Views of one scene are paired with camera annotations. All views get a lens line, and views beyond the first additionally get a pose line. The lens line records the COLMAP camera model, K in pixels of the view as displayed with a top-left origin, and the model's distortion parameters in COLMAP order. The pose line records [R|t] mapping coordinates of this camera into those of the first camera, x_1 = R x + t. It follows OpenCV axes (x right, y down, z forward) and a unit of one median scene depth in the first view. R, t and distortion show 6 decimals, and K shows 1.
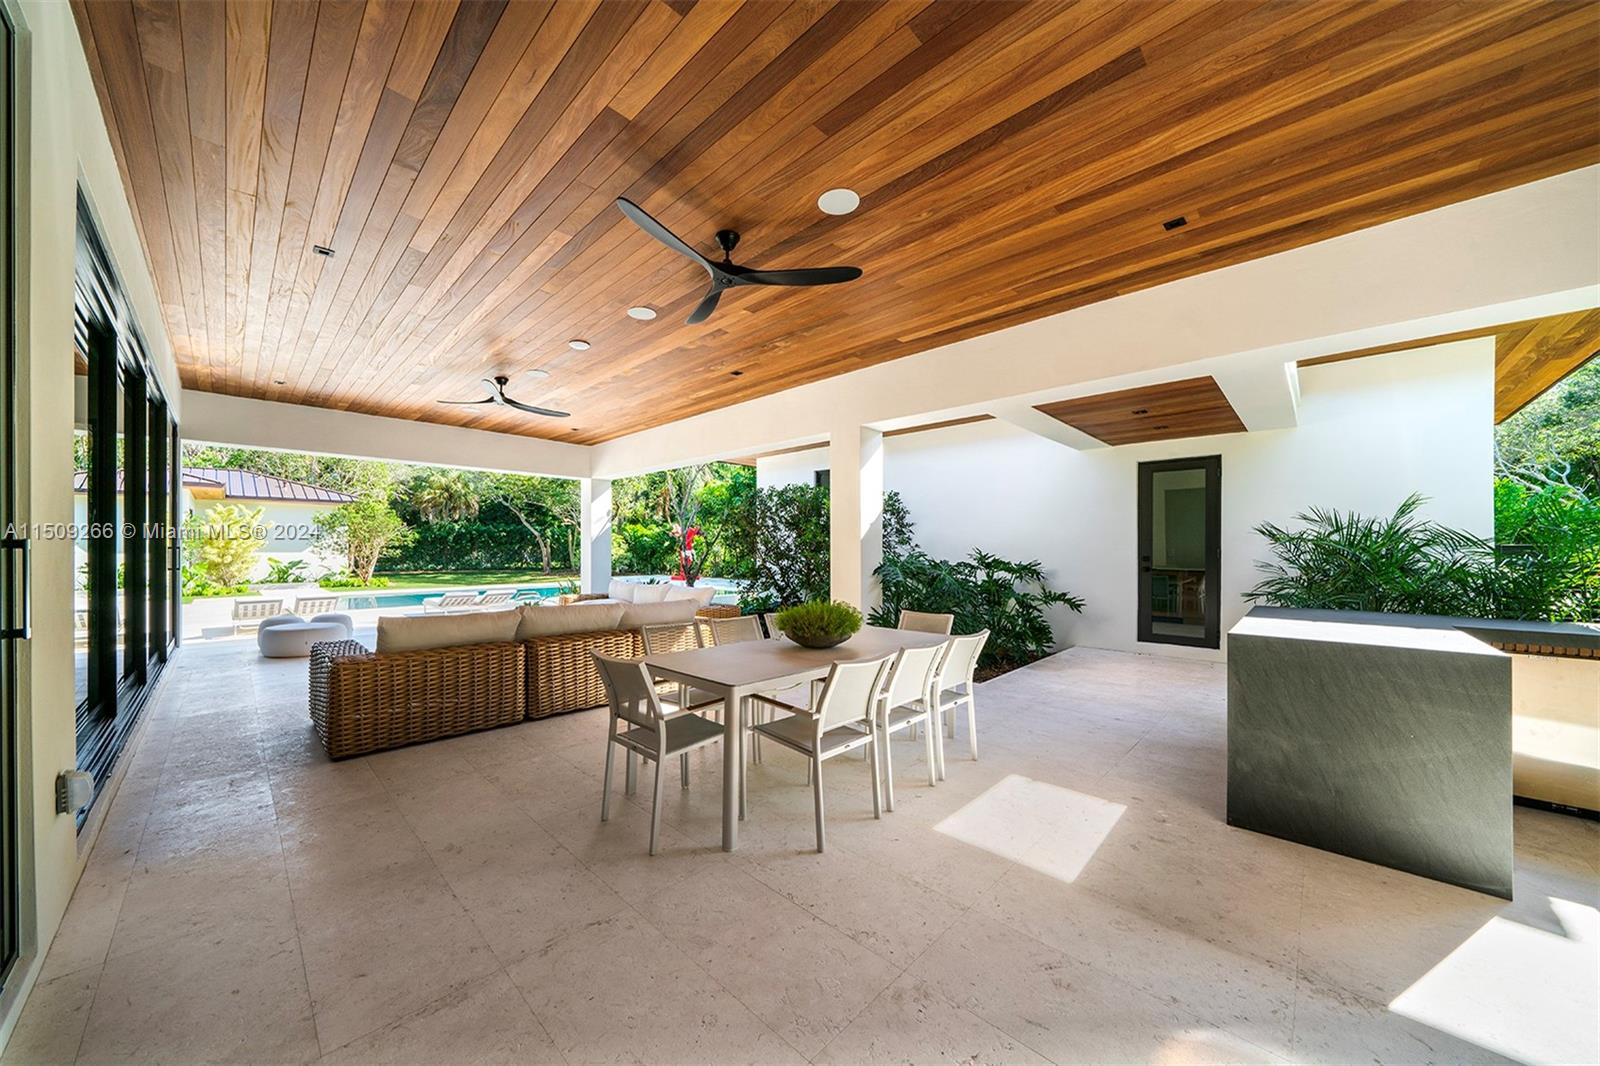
lens RADIAL K [[548.8, 0, 772.1], [0, 548.8, 545.3], [0, 0, 1]] dist [0.000615, 0.000042]
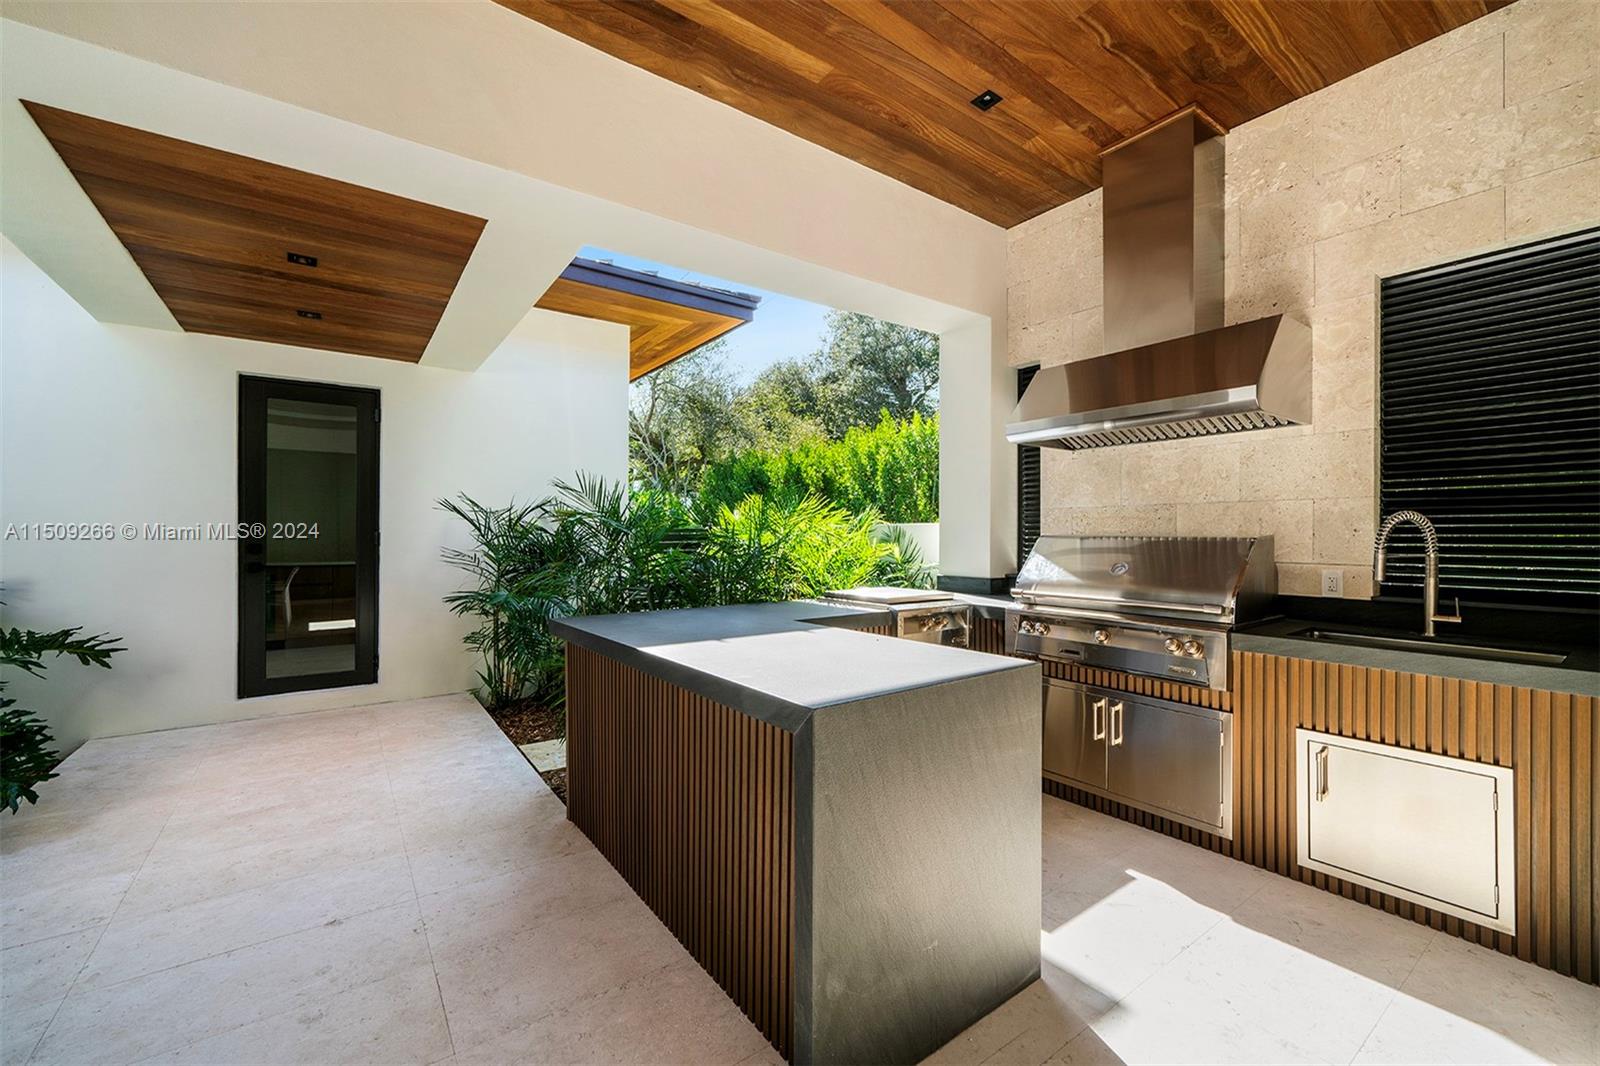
lens RADIAL K [[646.0, 0, 799.5], [0, 646.0, 530.7], [0, 0, 1]] dist [-0.001722, 0.000015]
pose [[0.152750, 0.001473, 0.988264, 0.123722], [-0.003292, 0.999994, -0.000981, 0.005520], [-0.988259, -0.003103, 0.152754, 0.378973]]
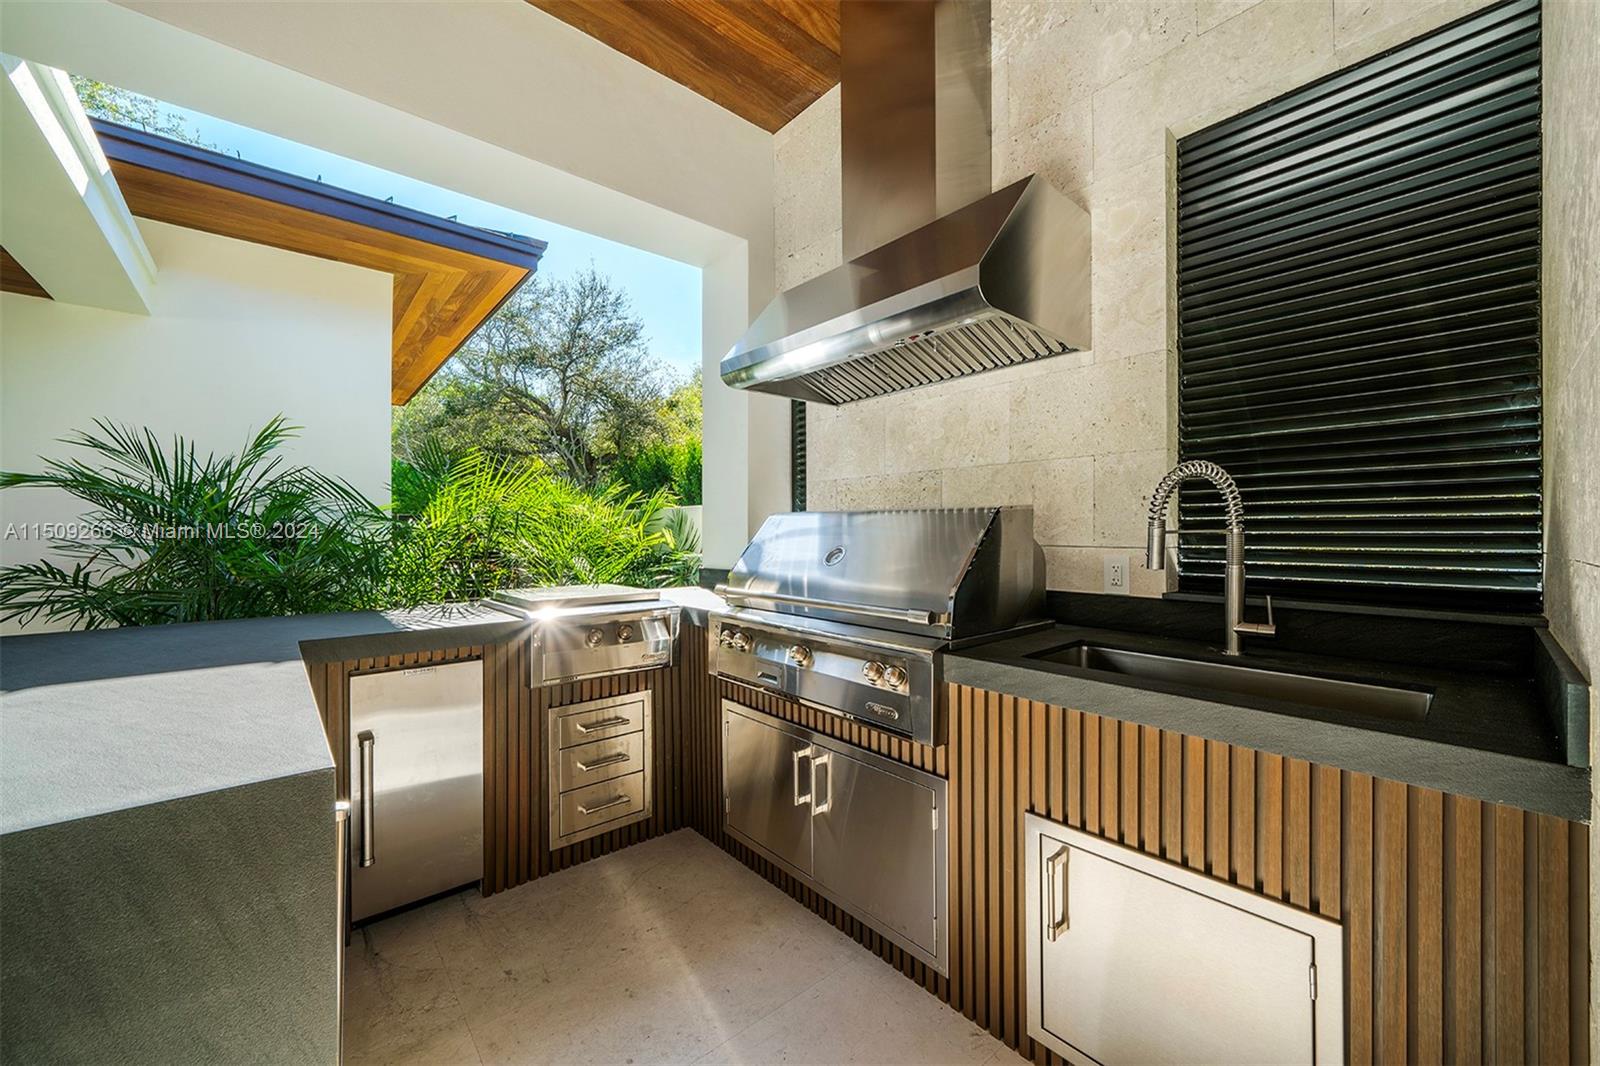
lens RADIAL K [[600.8, 0, 804.2], [0, 600.8, 526.6], [0, 0, 1]] dist [-0.006957, 0.000077]
pose [[0.068190, 0.002150, 0.997670, 0.317297], [-0.000022, 0.999998, -0.002154, 0.017430], [-0.997672, 0.000125, 0.068190, 0.216958]]
